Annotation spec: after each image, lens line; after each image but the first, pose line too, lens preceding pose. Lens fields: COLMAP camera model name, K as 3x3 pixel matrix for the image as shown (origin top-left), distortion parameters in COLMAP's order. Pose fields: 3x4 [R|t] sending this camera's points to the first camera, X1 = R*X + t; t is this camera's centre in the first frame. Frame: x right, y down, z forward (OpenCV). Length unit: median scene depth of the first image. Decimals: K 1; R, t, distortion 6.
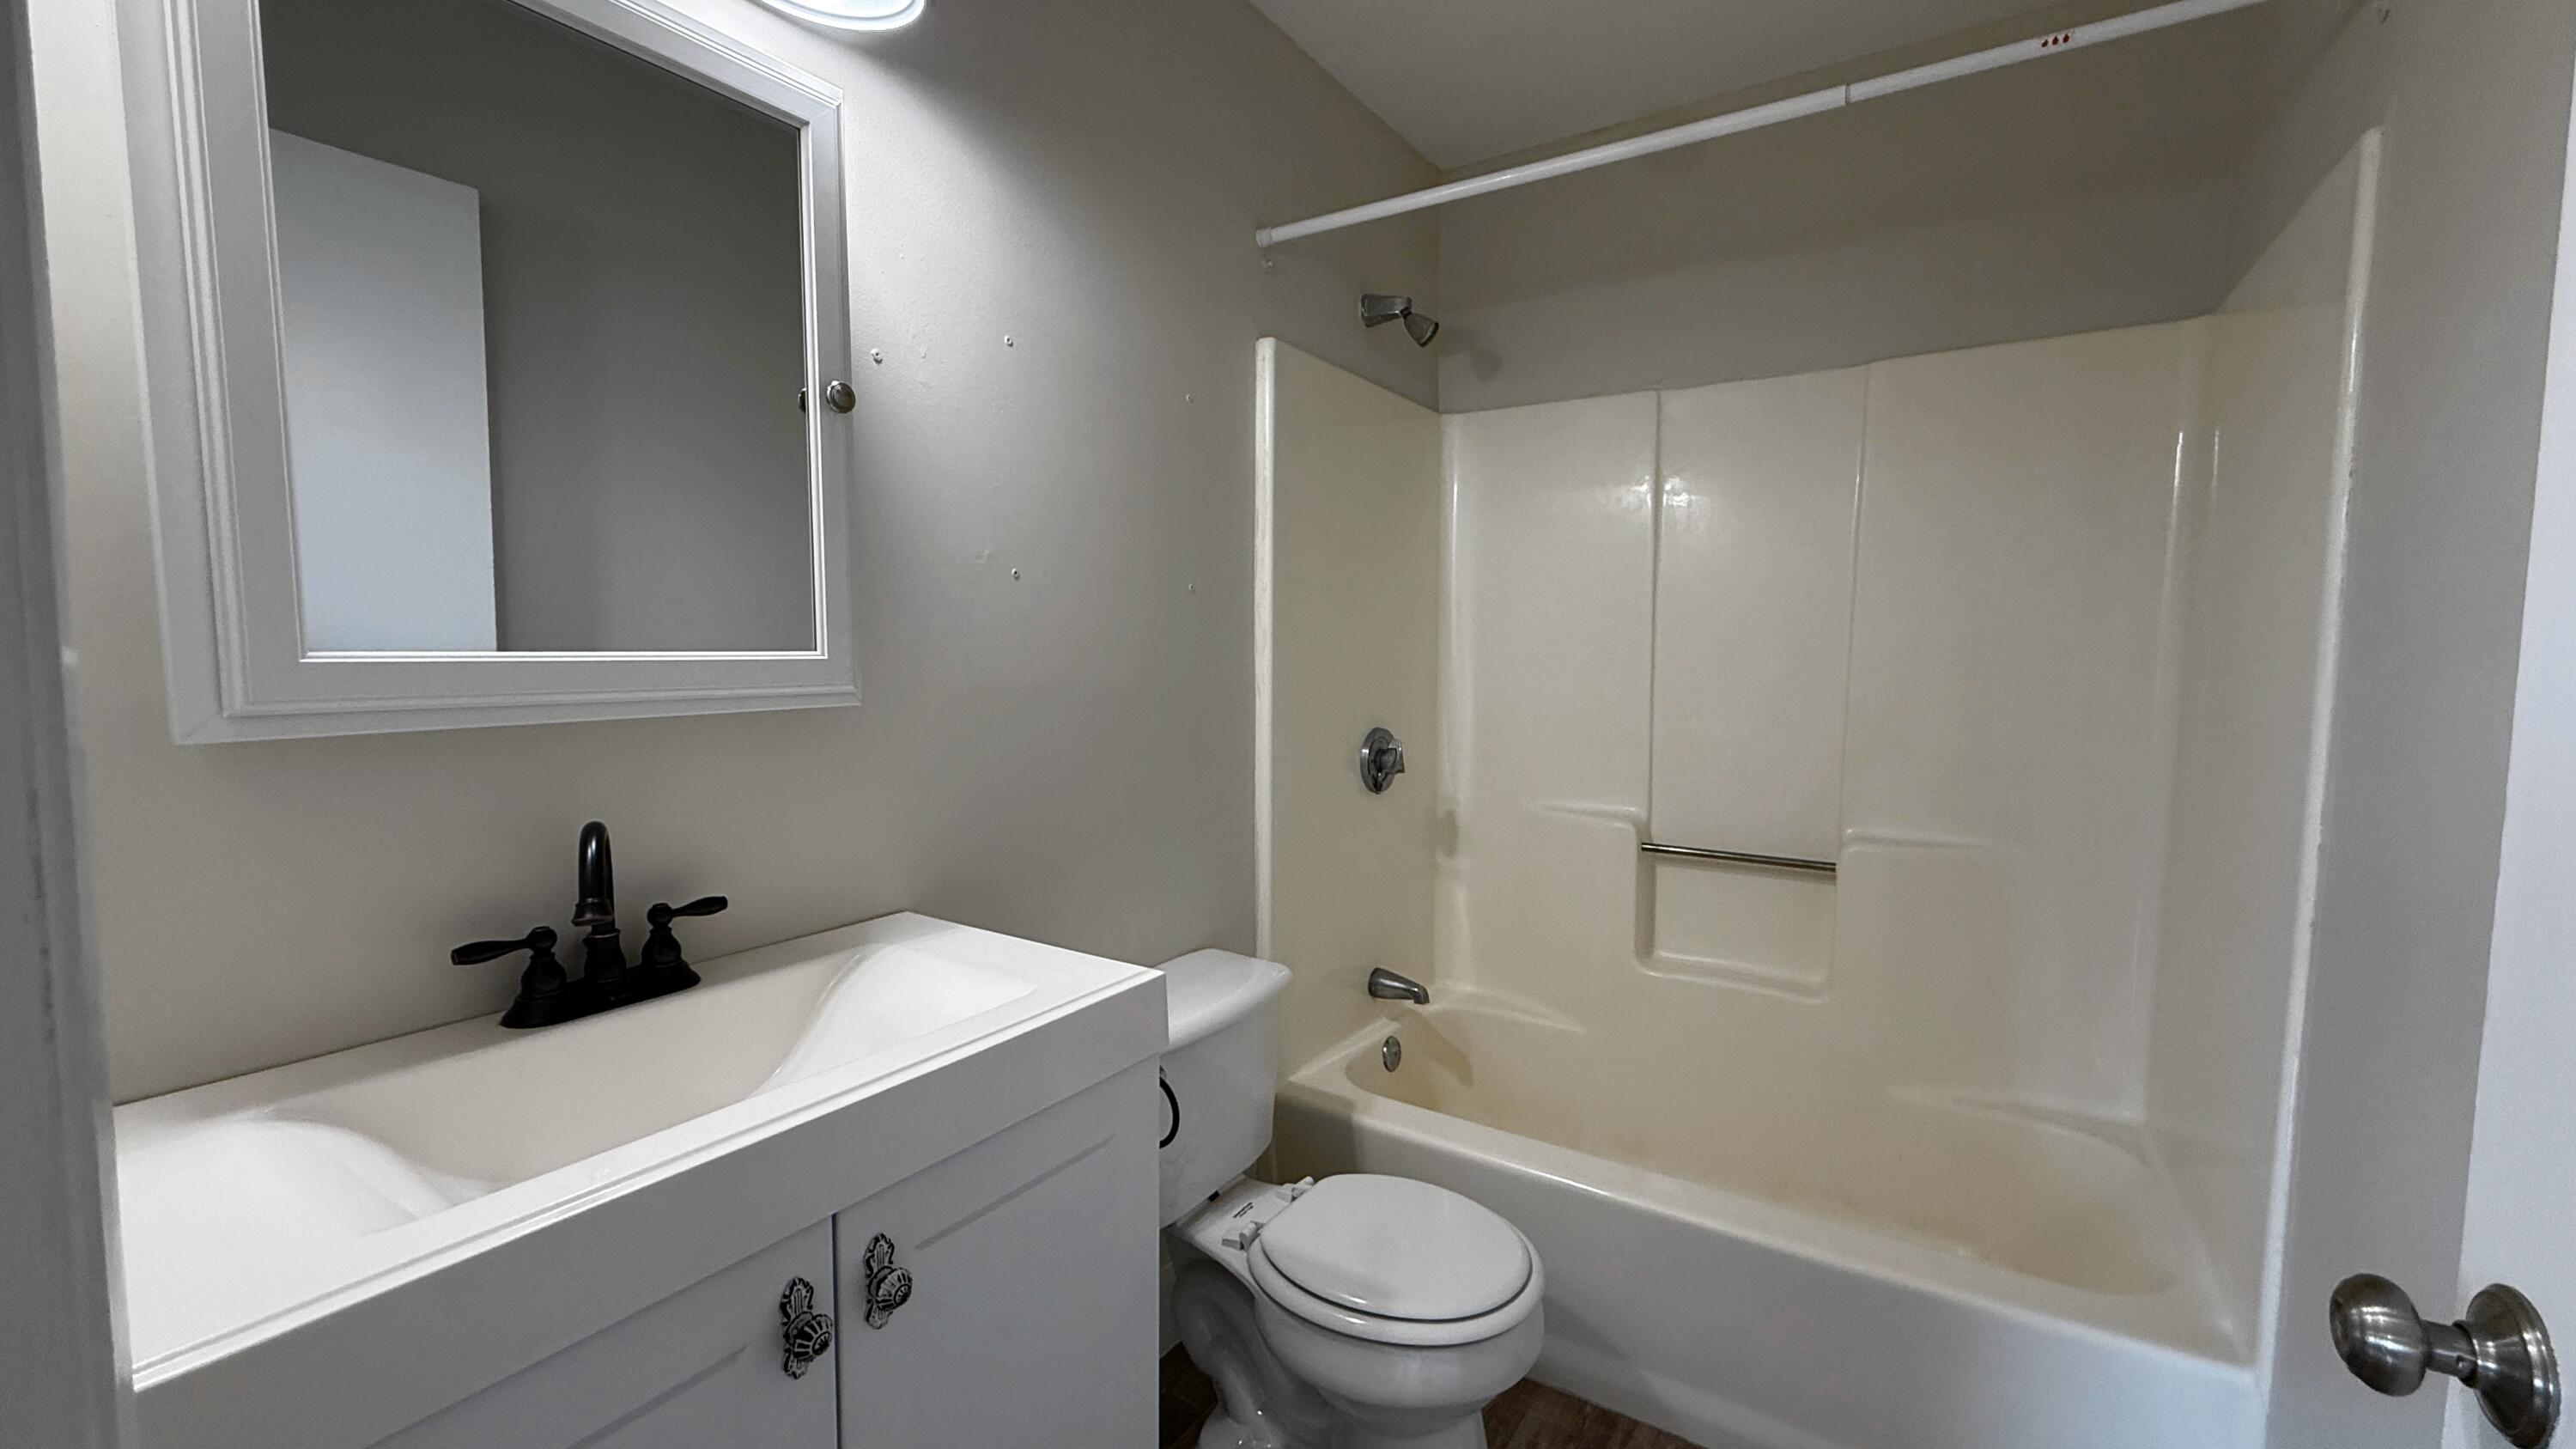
lens RADIAL K [[1024.7, 0, 1282.7], [0, 1024.7, 724.7], [0, 0, 1]] dist [-0.001770, -0.000032]
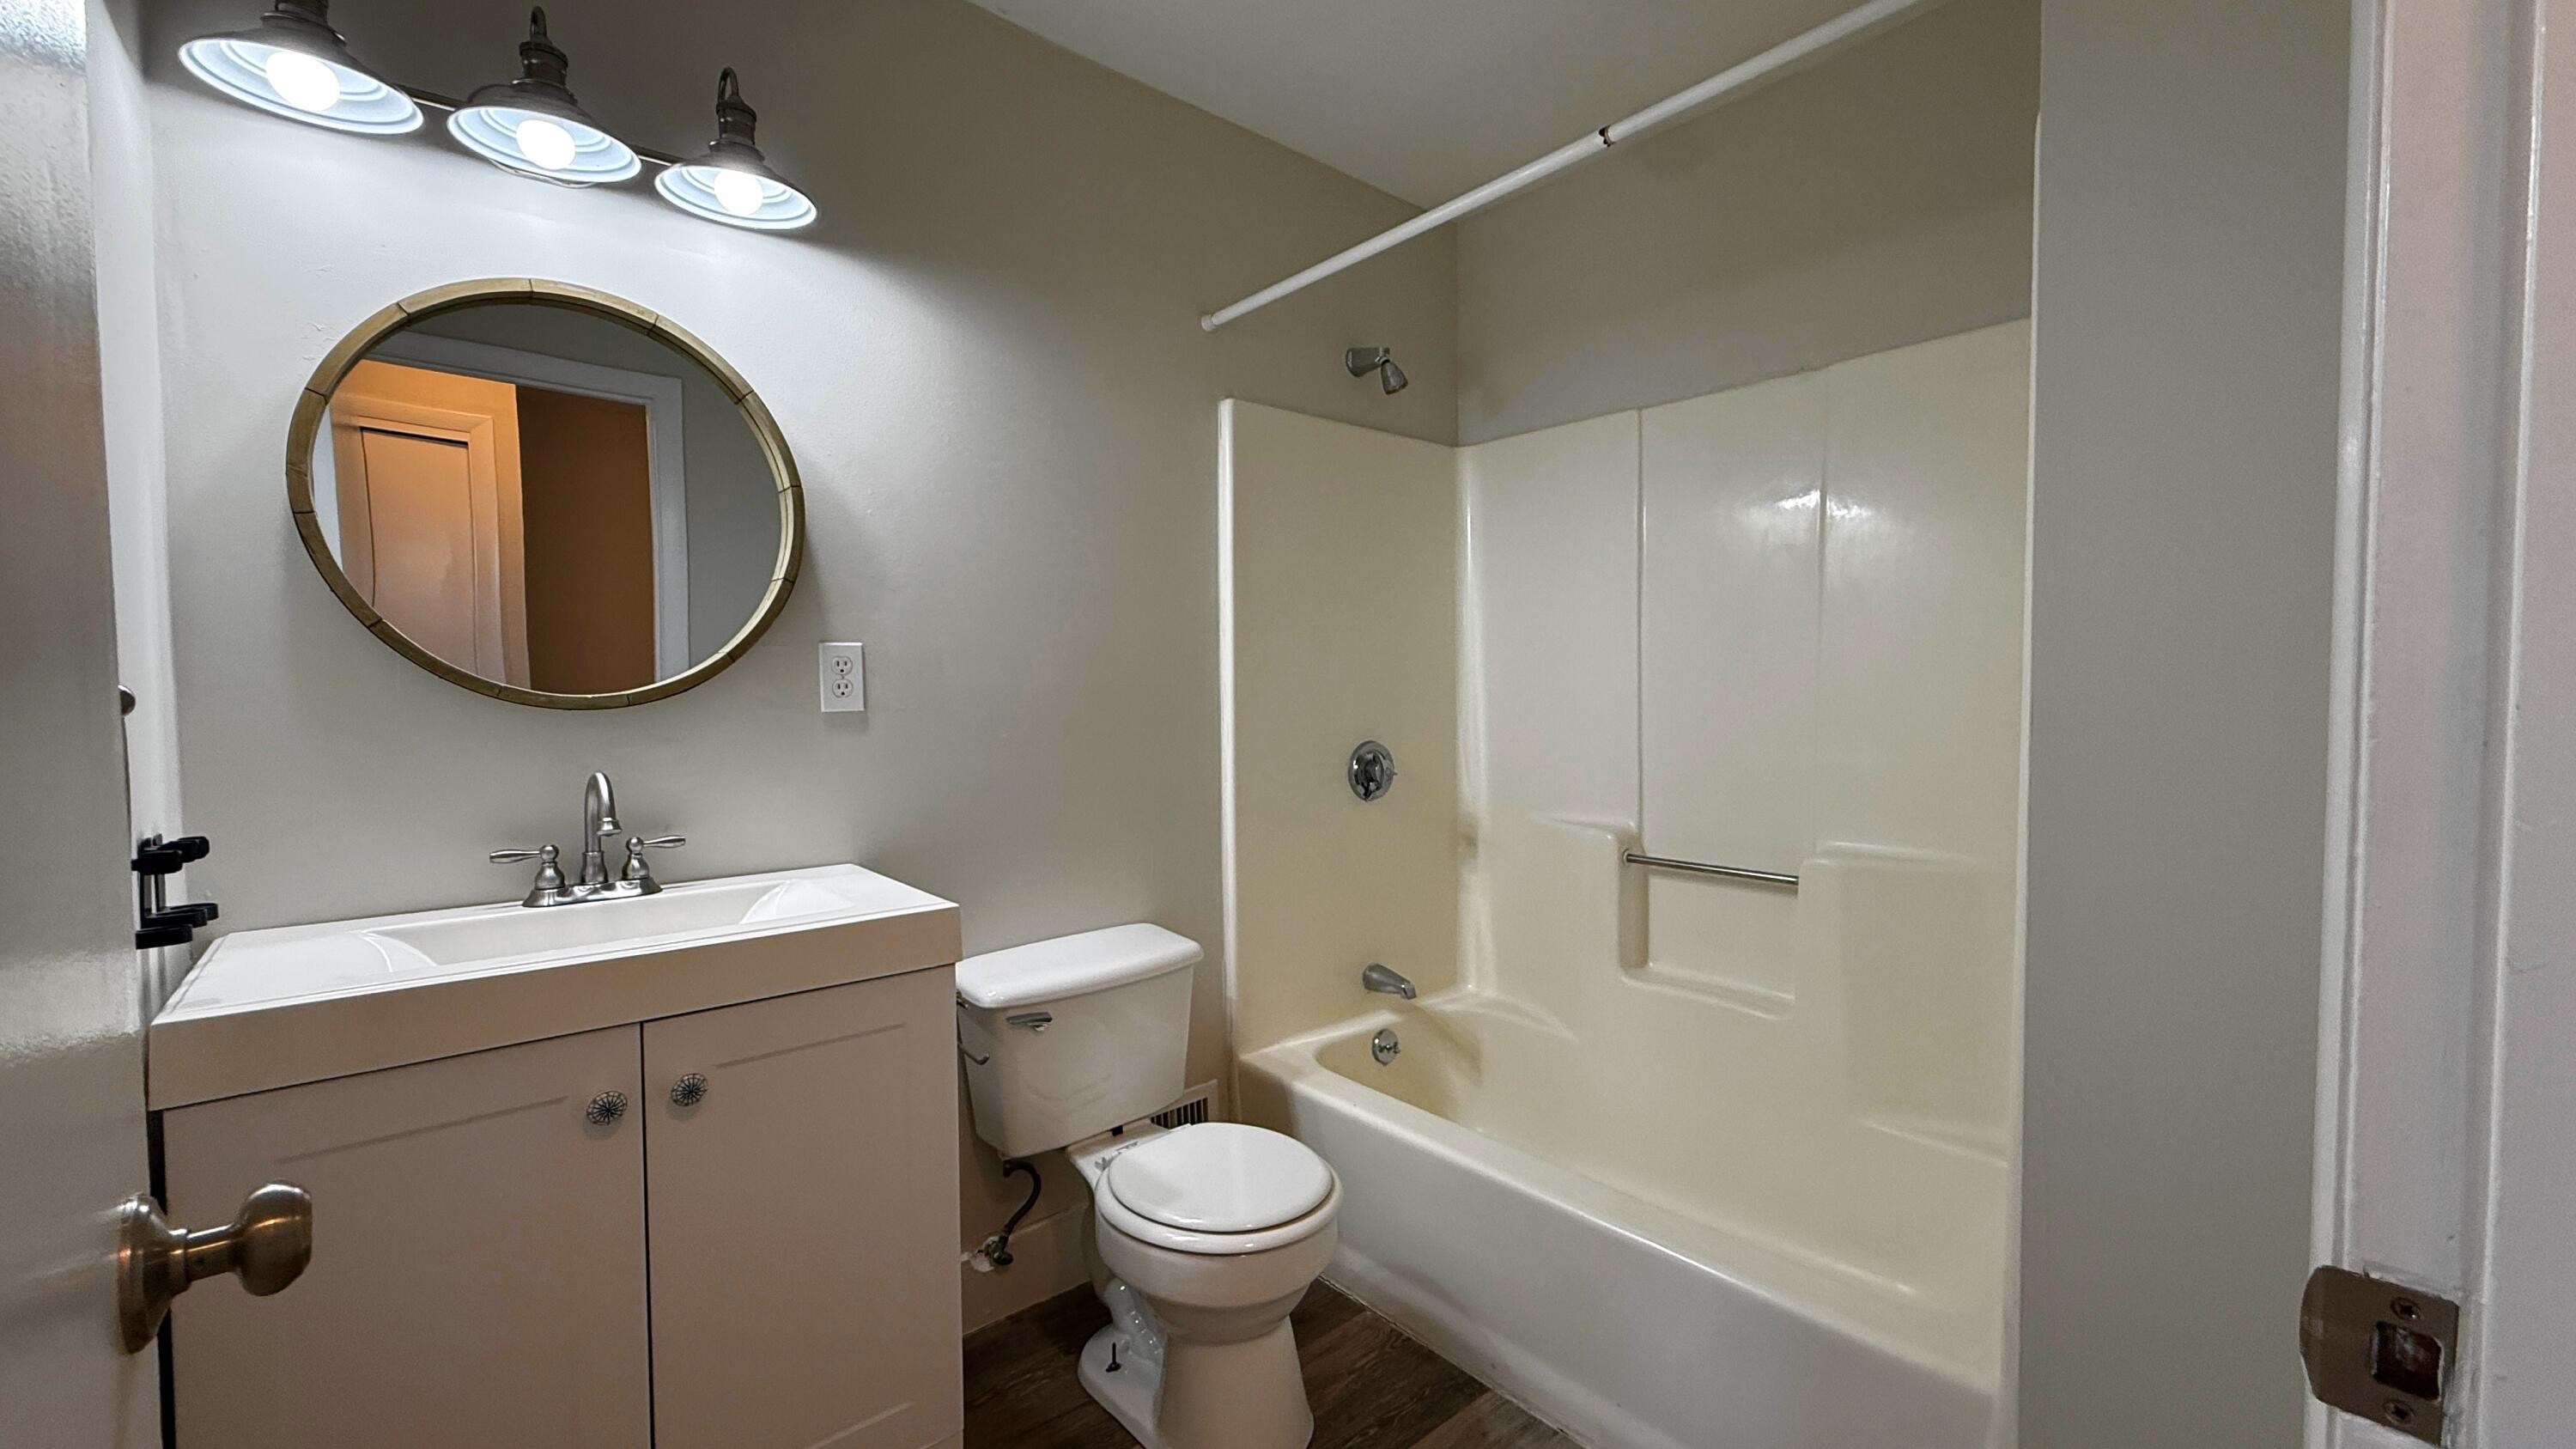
lens RADIAL K [[1024.7, 0, 1308.8], [0, 1024.7, 728.2], [0, 0, 1]] dist [-0.001770, -0.000032]
pose [[0.962223, -0.004280, -0.272229, 0.326192], [-0.005598, 0.999354, -0.035498, 0.029168], [0.272205, 0.035681, 0.961578, -0.063057]]
